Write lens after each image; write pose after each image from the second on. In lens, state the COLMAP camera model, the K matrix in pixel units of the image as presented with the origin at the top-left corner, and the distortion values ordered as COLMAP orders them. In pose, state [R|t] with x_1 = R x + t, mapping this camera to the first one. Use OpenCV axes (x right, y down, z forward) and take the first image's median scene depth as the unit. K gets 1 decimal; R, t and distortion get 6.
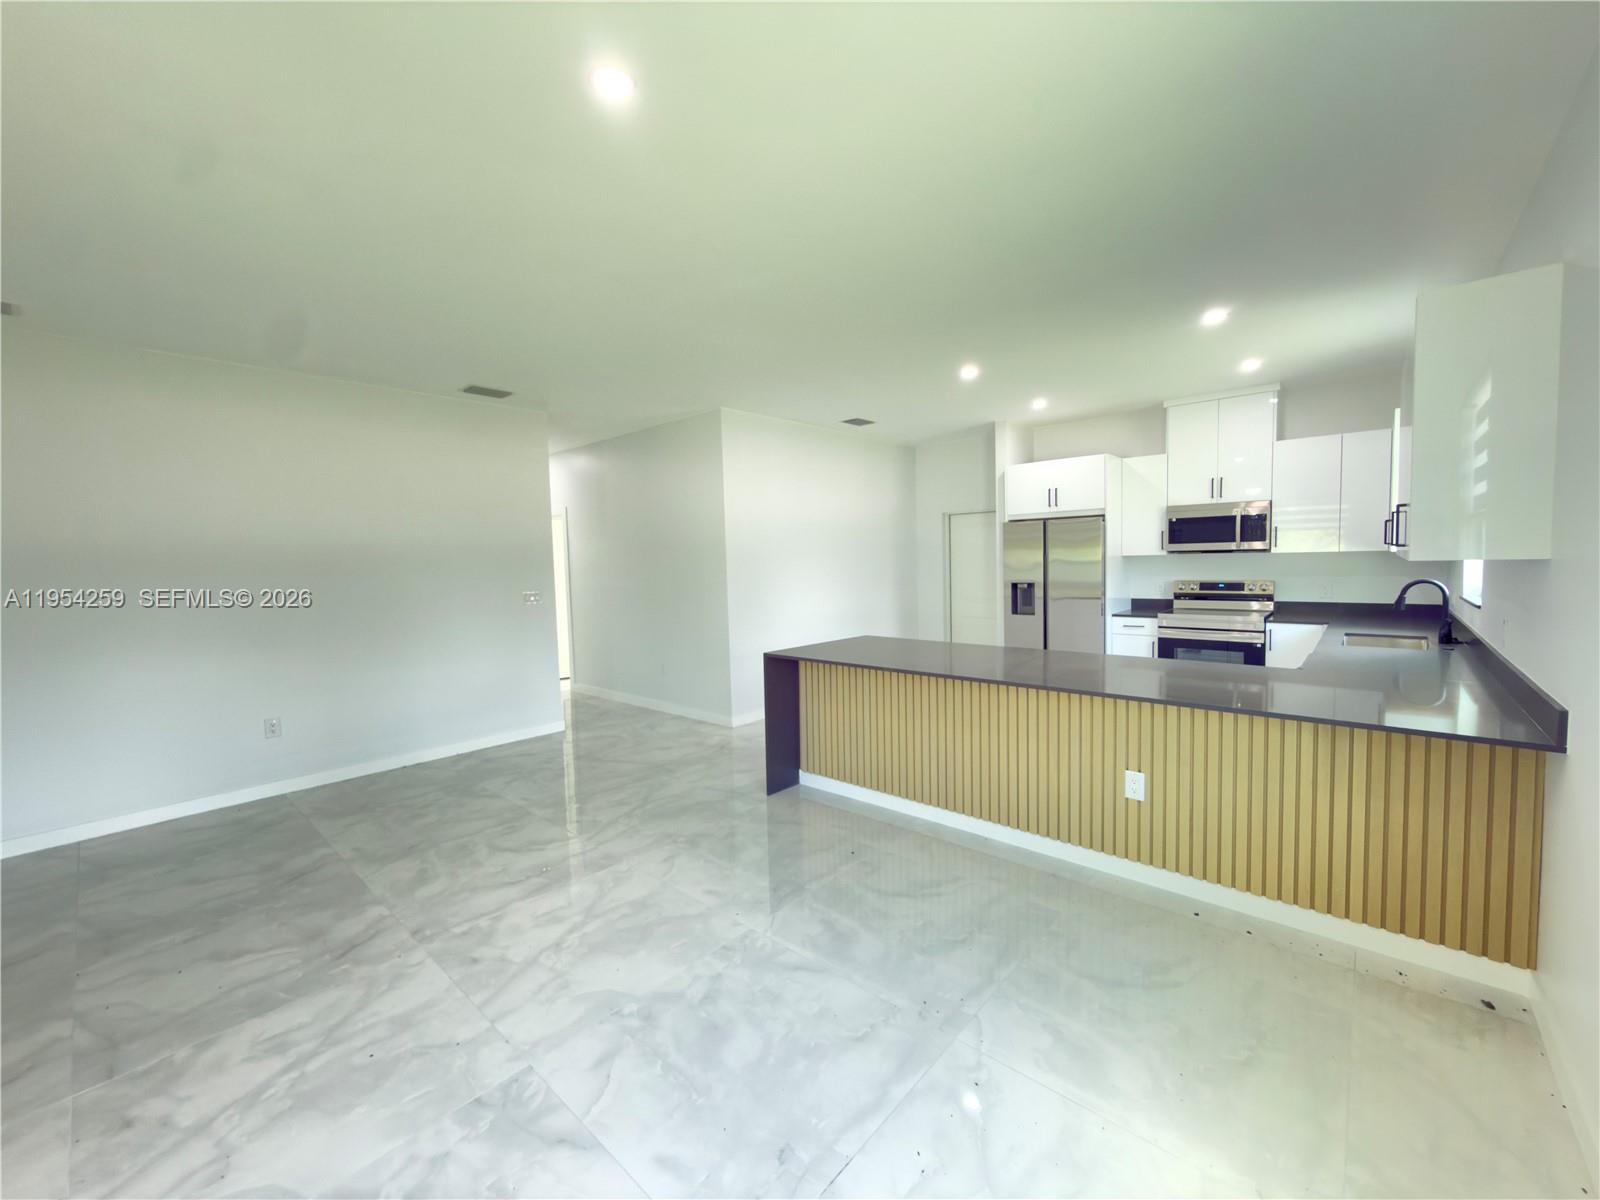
lens RADIAL K [[642.9, 0, 806.1], [0, 642.9, 594.7], [0, 0, 1]] dist [0.001069, 0.000055]
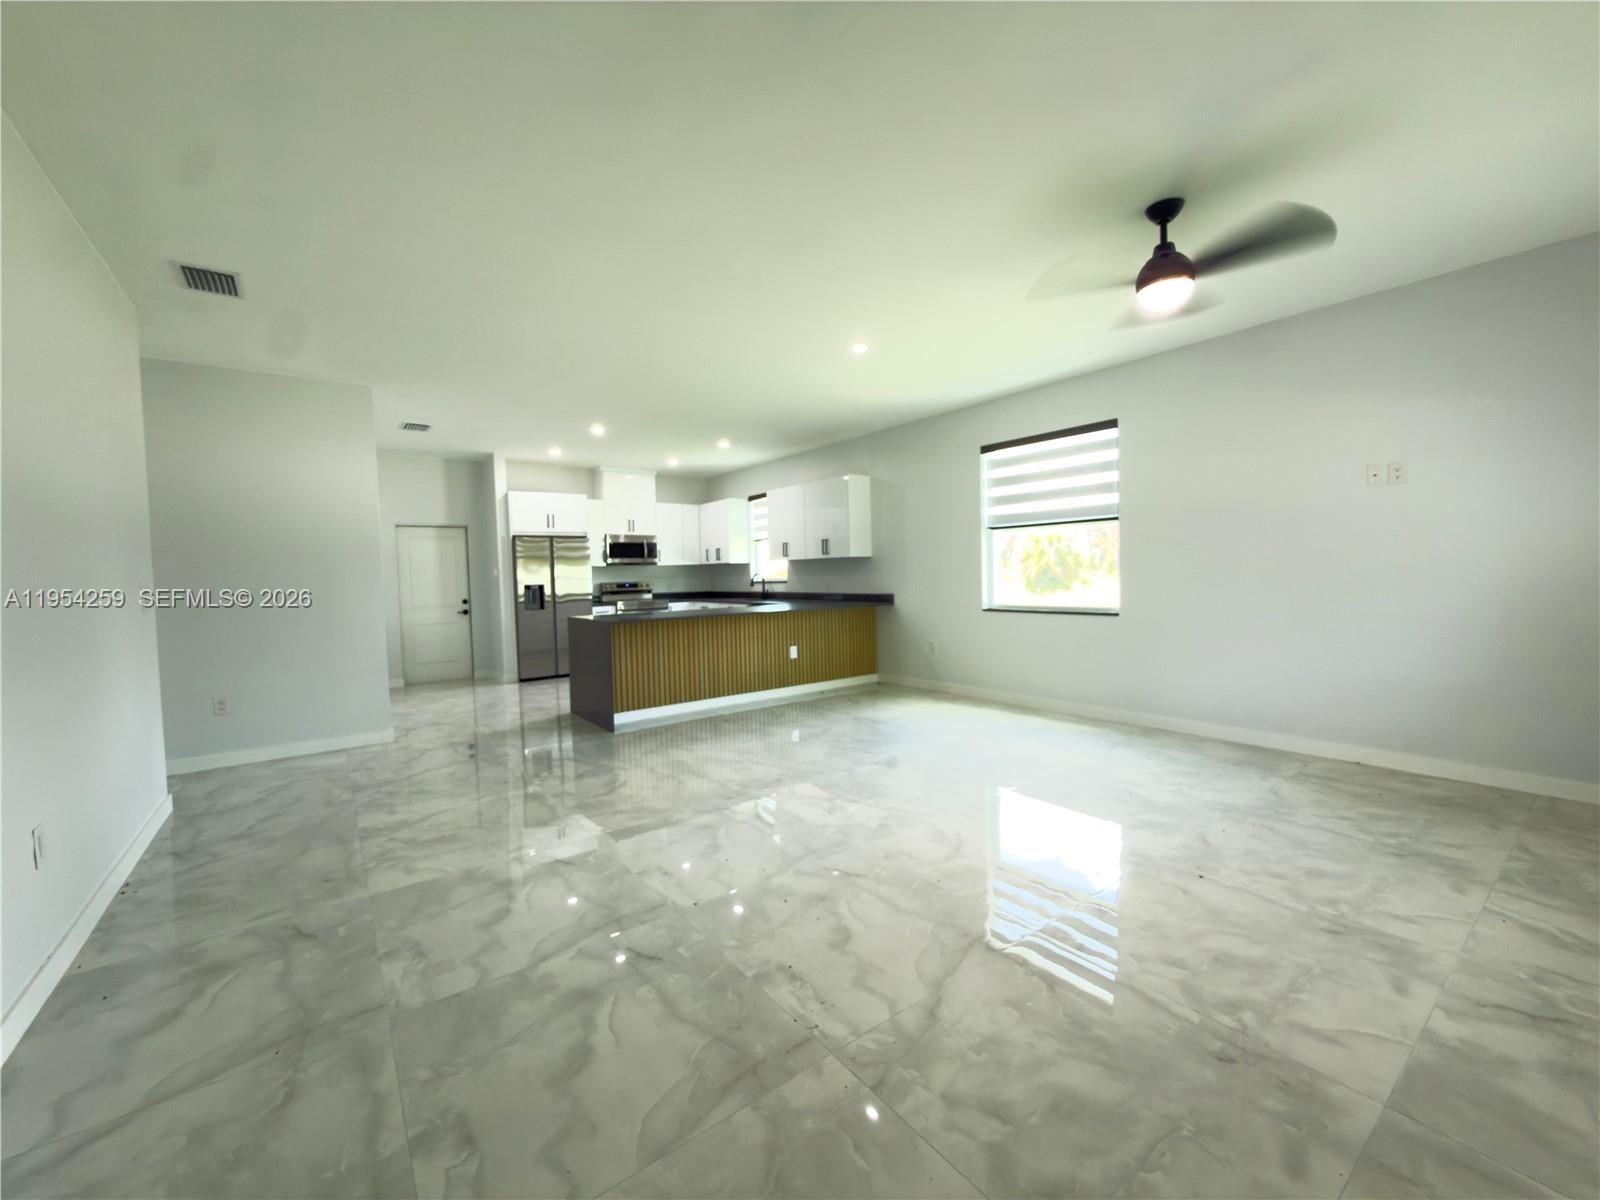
lens RADIAL K [[632.0, 0, 800.0], [0, 632.0, 600.0], [0, 0, 1]] dist [-0.002414, -0.000136]
pose [[0.207426, -0.023913, 0.977958, -0.853433], [0.077871, 0.996932, 0.007860, 0.045955], [-0.975146, 0.074525, 0.208652, 0.243072]]
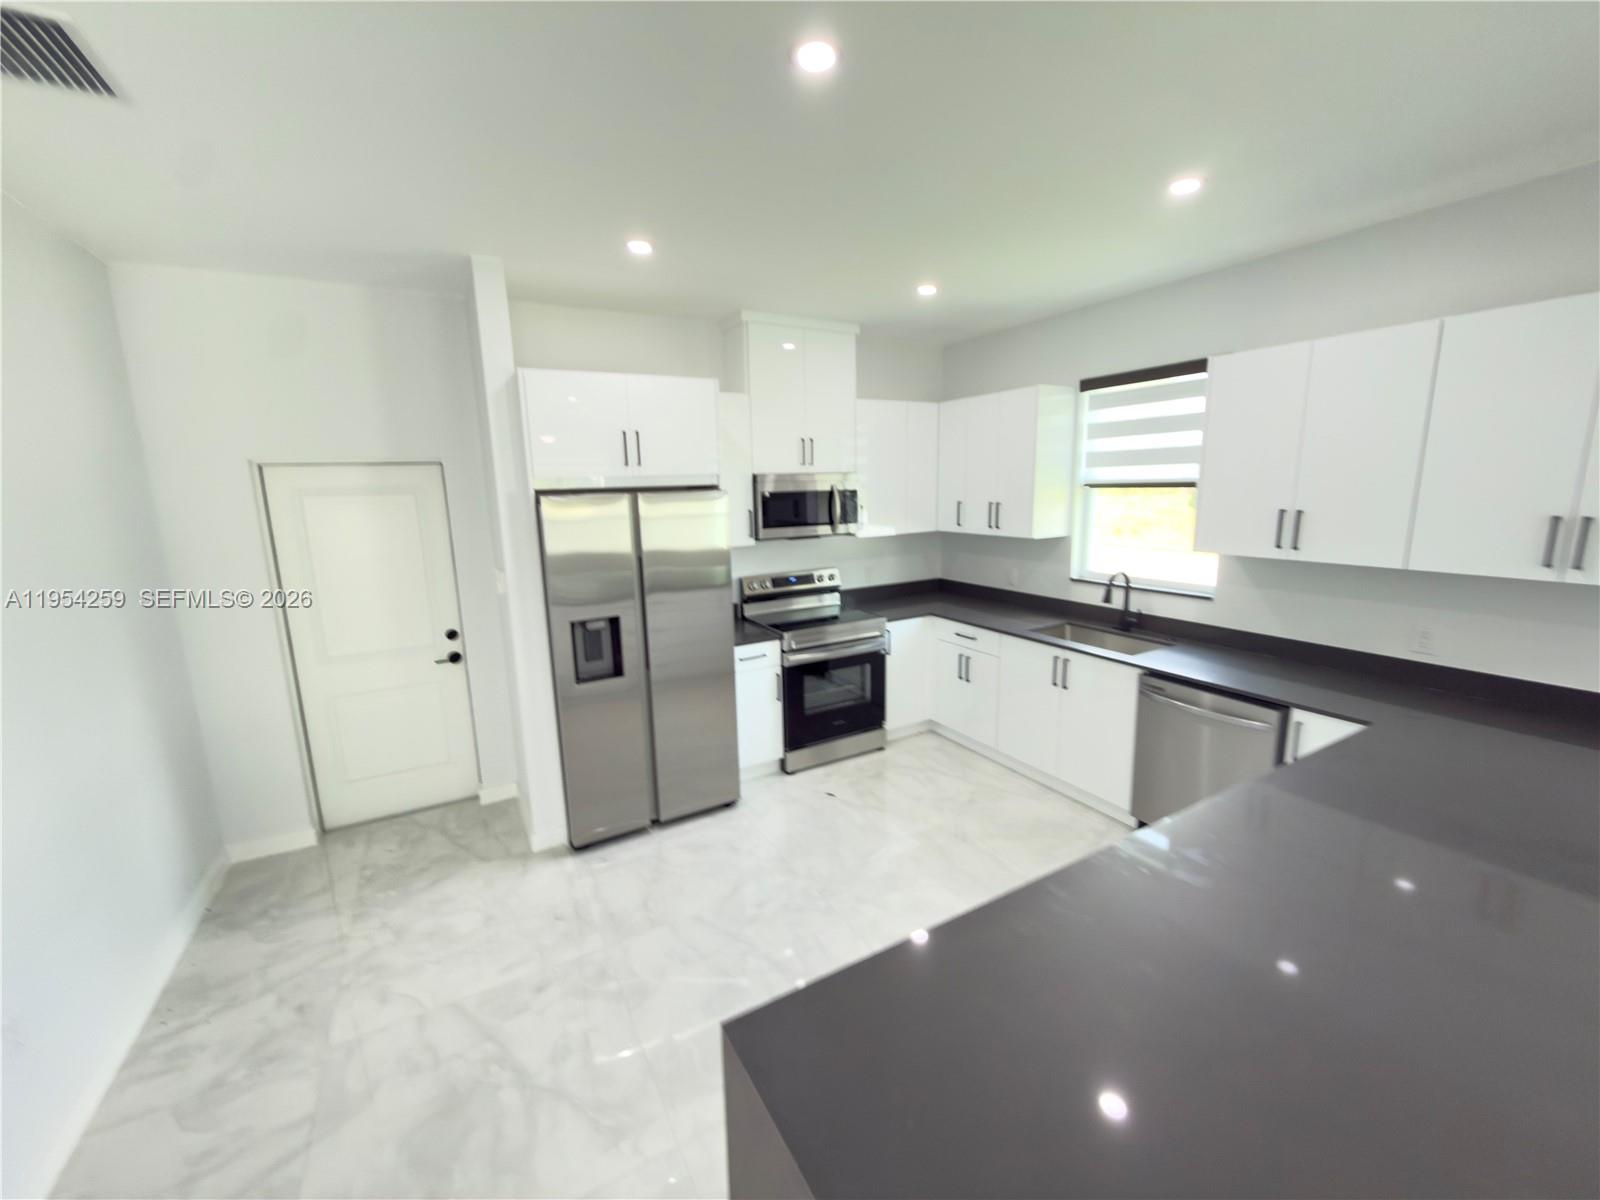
lens RADIAL K [[642.9, 0, 806.1], [0, 642.9, 594.7], [0, 0, 1]] dist [0.001069, 0.000055]
pose [[0.326863, -0.145235, 0.933846, -0.077866], [0.073723, 0.989029, 0.128013, -0.095782], [-0.942192, 0.027003, 0.333984, 0.740271]]
